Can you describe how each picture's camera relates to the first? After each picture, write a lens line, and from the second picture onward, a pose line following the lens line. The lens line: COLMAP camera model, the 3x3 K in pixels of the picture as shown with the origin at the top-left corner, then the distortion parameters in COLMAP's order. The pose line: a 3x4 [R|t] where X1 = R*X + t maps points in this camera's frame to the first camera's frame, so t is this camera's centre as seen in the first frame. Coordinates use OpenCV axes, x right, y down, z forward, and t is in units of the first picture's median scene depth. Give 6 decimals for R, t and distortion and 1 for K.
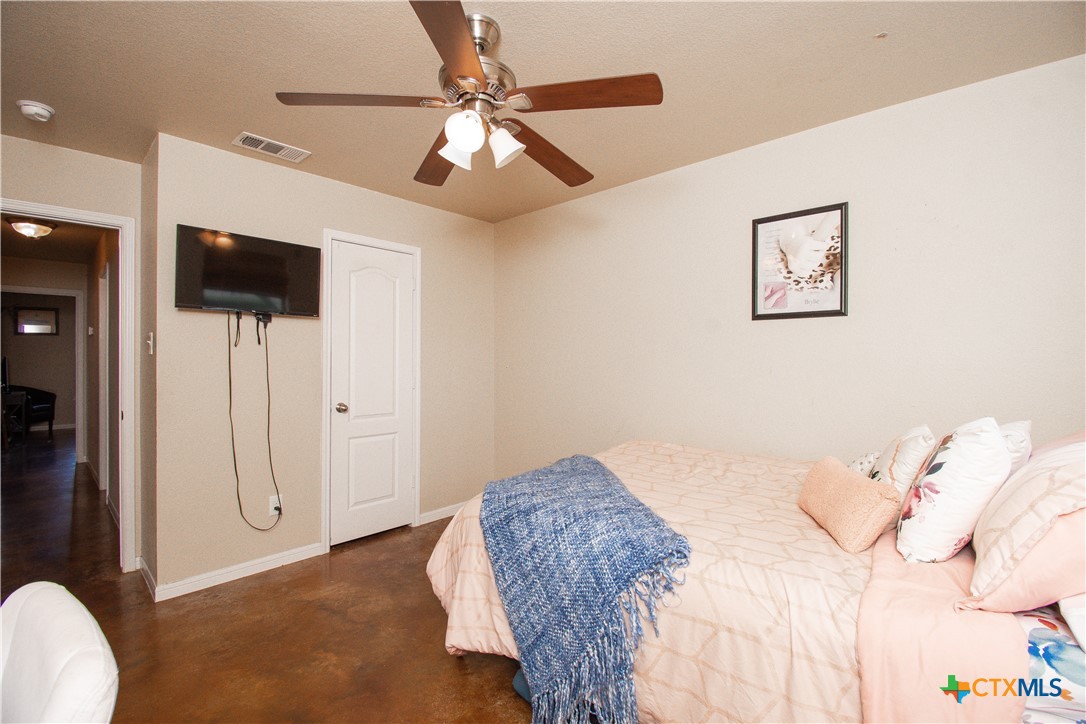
lens RADIAL K [[480.3, 0, 540.0], [0, 480.3, 361.7], [0, 0, 1]] dist [-0.001748, -0.000482]
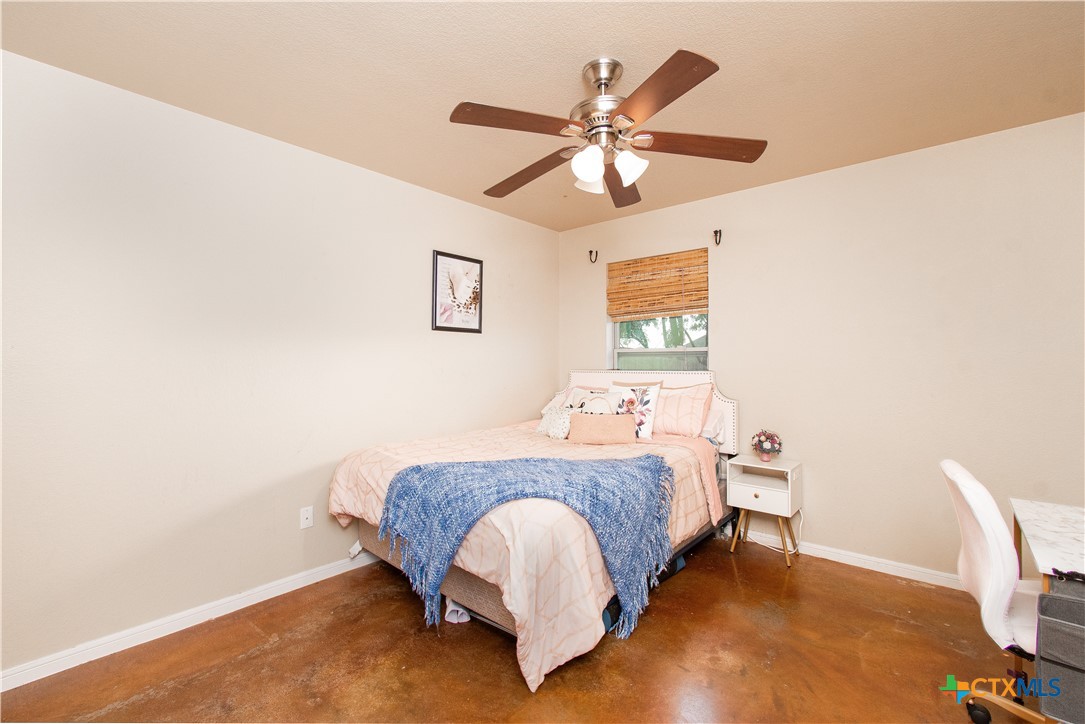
lens RADIAL K [[479.9, 0, 538.6], [0, 479.9, 360.6], [0, 0, 1]] dist [-0.001748, -0.000482]
pose [[-0.035904, 0.001739, 0.999354, -0.872250], [0.005928, 0.999981, -0.001527, -0.004102], [-0.999338, 0.005869, -0.035913, 0.826544]]
